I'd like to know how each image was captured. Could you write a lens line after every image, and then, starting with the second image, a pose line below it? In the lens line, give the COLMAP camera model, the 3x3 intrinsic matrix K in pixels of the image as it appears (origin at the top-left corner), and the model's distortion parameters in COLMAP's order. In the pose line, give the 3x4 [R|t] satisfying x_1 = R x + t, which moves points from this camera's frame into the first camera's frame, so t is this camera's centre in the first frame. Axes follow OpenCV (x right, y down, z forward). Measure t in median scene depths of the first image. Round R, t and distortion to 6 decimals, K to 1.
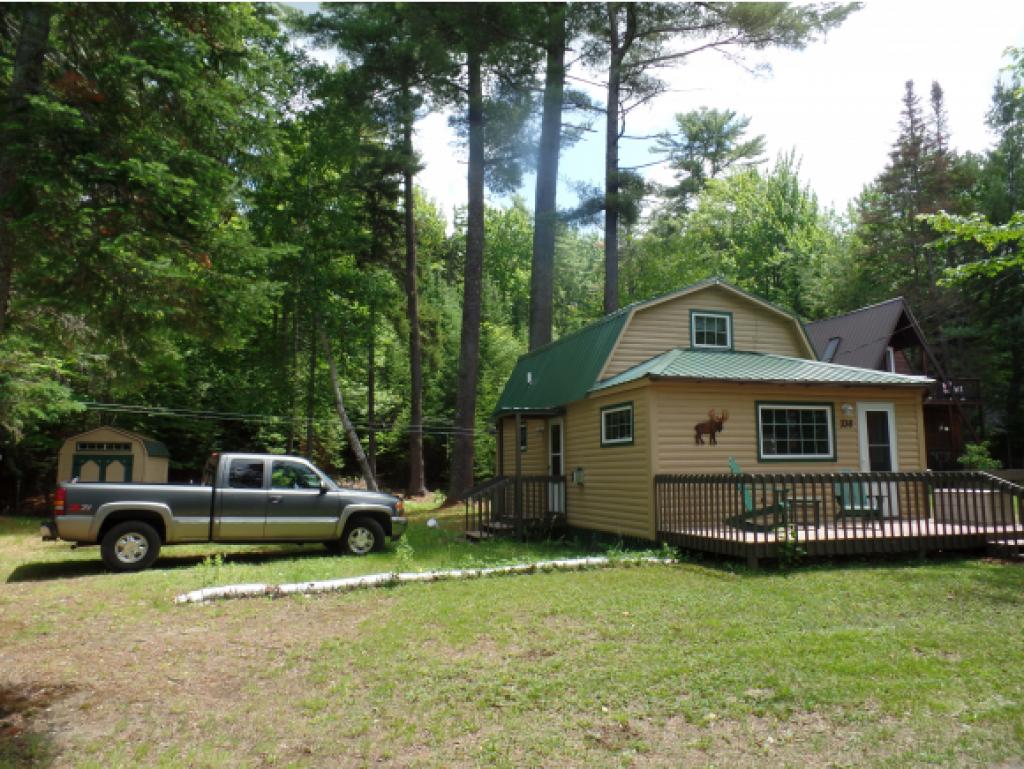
lens RADIAL K [[706.4, 0, 510.5], [0, 706.4, 384.4], [0, 0, 1]] dist [0.005954, 0.000516]
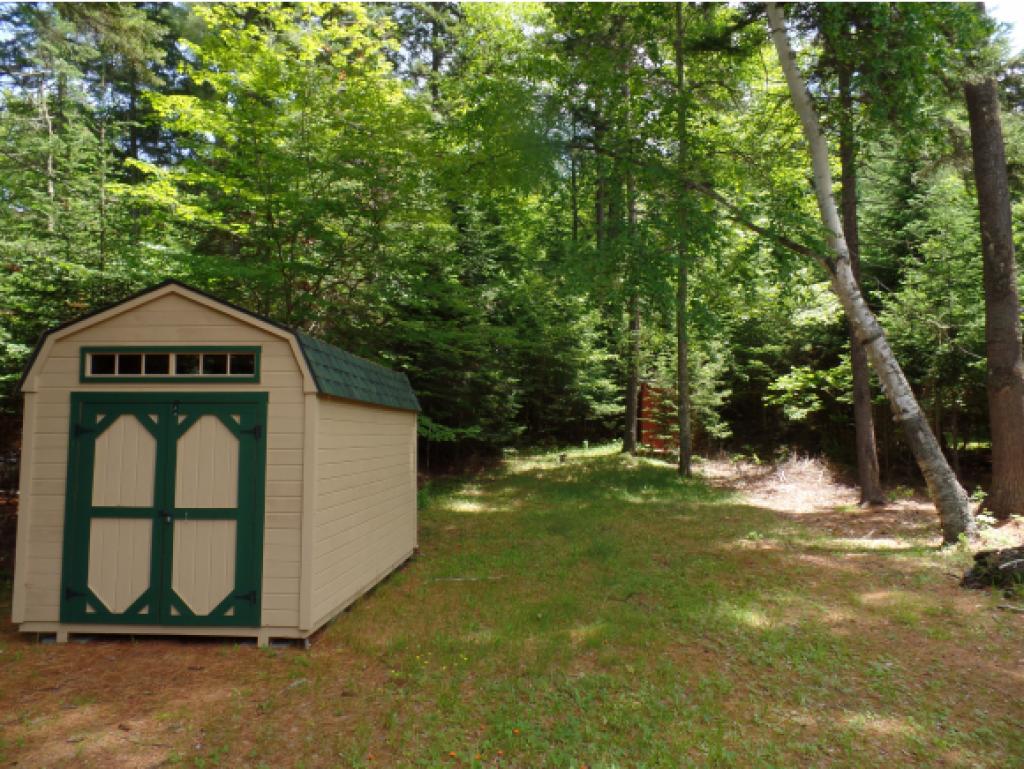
lens RADIAL K [[706.4, 0, 510.5], [0, 706.4, 384.4], [0, 0, 1]] dist [0.005954, 0.000516]
pose [[0.930310, -0.022272, -0.366097, -0.156038], [0.039101, 0.998489, 0.038619, 0.039525], [0.364684, -0.050242, 0.929775, 0.349122]]
